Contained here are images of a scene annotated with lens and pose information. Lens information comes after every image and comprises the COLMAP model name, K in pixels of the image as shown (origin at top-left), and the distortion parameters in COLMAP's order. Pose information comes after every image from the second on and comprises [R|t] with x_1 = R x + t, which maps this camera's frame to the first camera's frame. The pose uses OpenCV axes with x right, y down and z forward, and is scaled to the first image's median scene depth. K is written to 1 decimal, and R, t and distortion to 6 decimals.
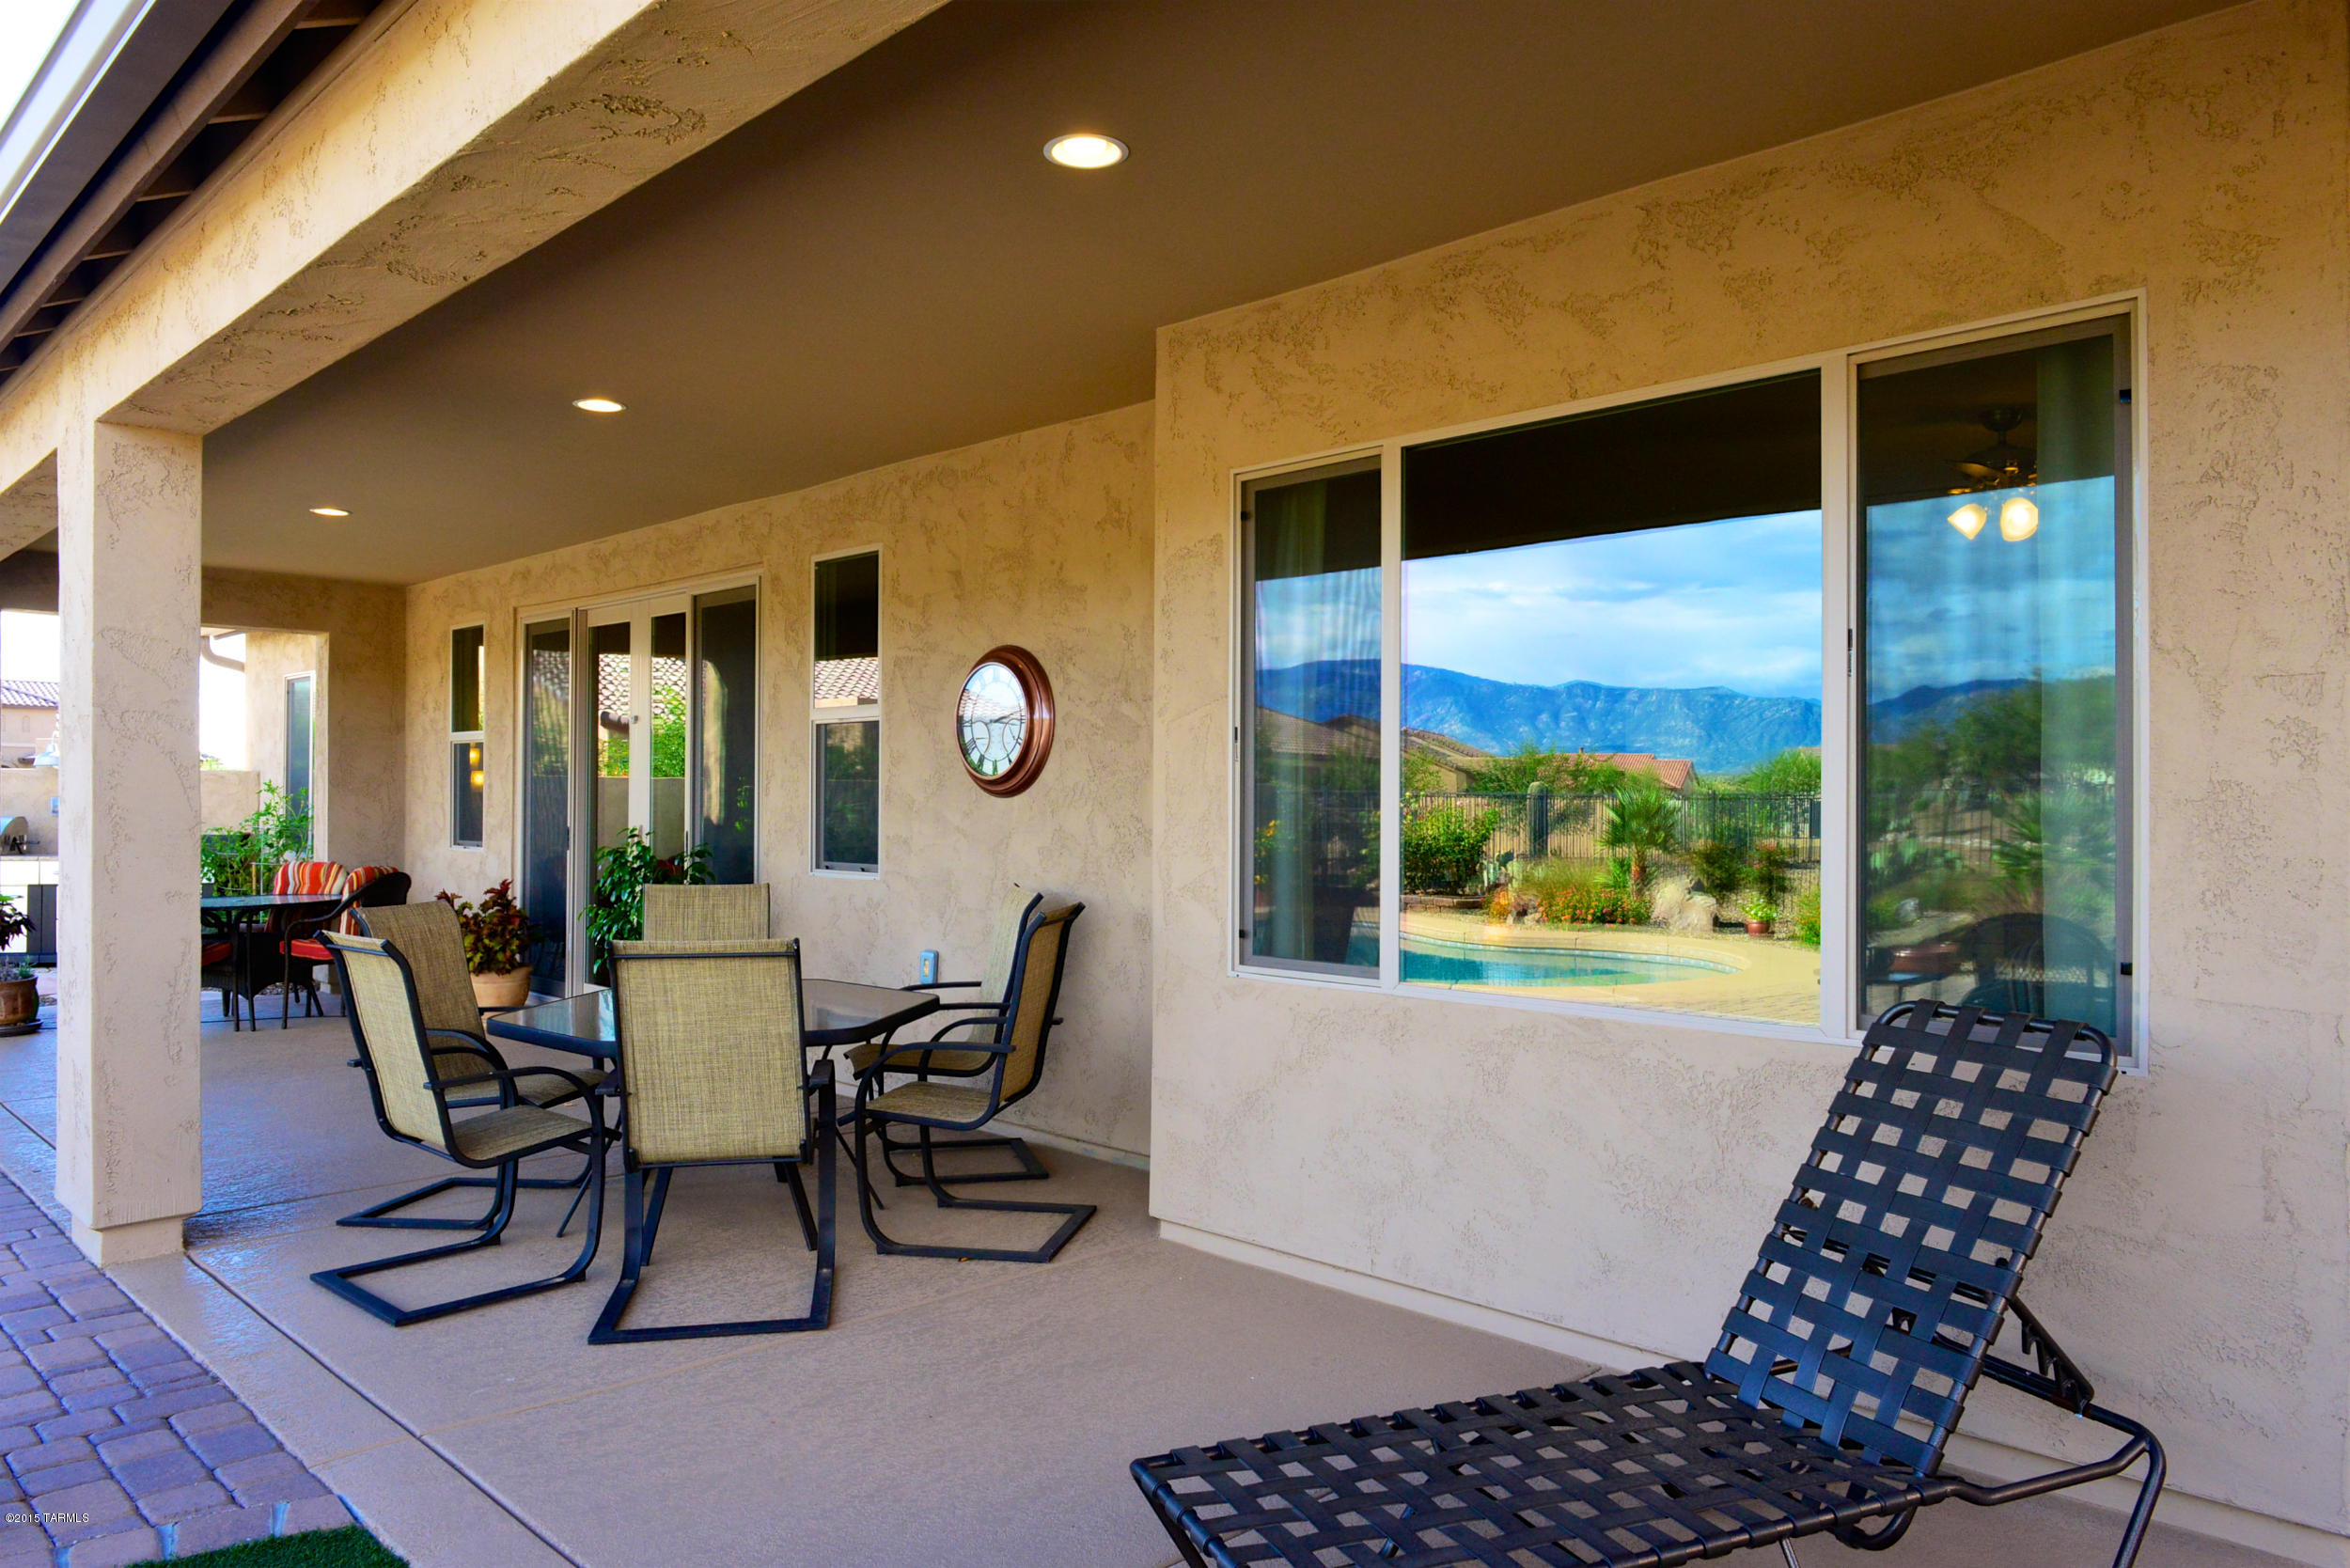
lens RADIAL K [[1611.4, 0, 1175.9], [0, 1611.4, 787.6], [0, 0, 1]] dist [-0.002538, -0.016461]
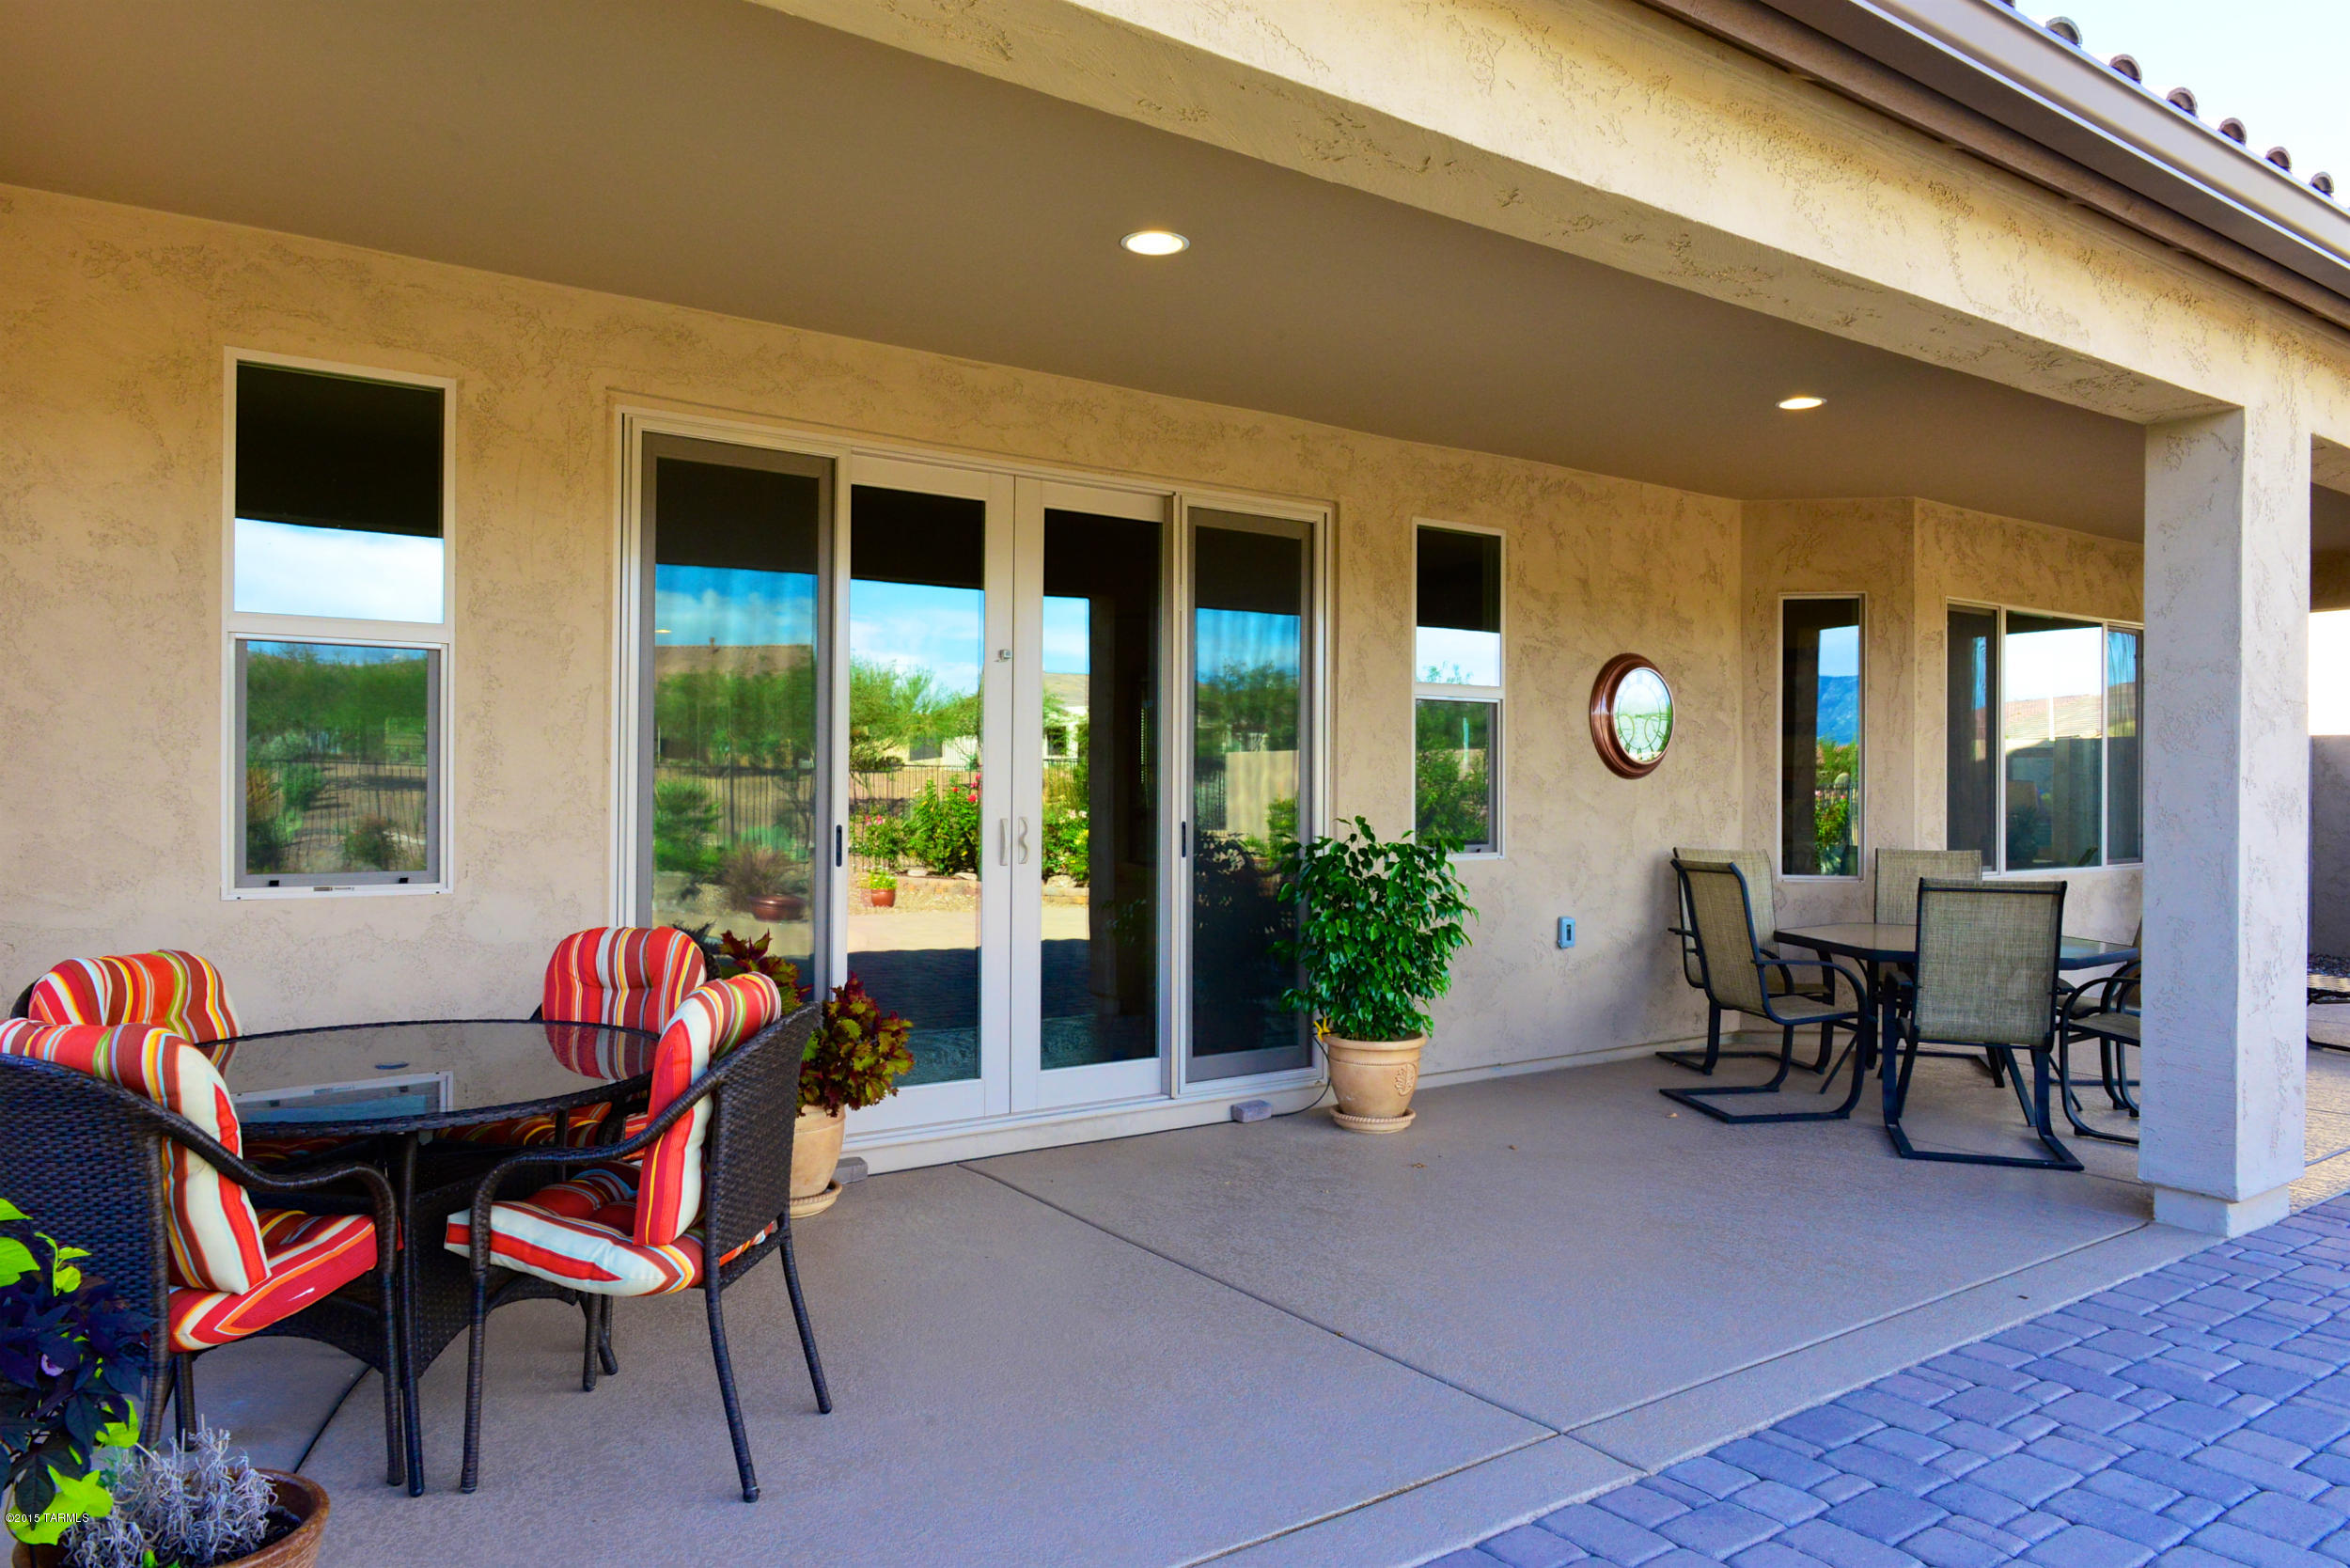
lens RADIAL K [[1611.4, 0, 1176.0], [0, 1611.4, 783.6], [0, 0, 1]] dist [-0.002538, -0.016461]
pose [[0.141698, -0.003588, 0.989903, -1.285104], [-0.012592, 0.999906, 0.005426, 0.006910], [-0.989830, -0.013234, 0.141640, 1.108479]]
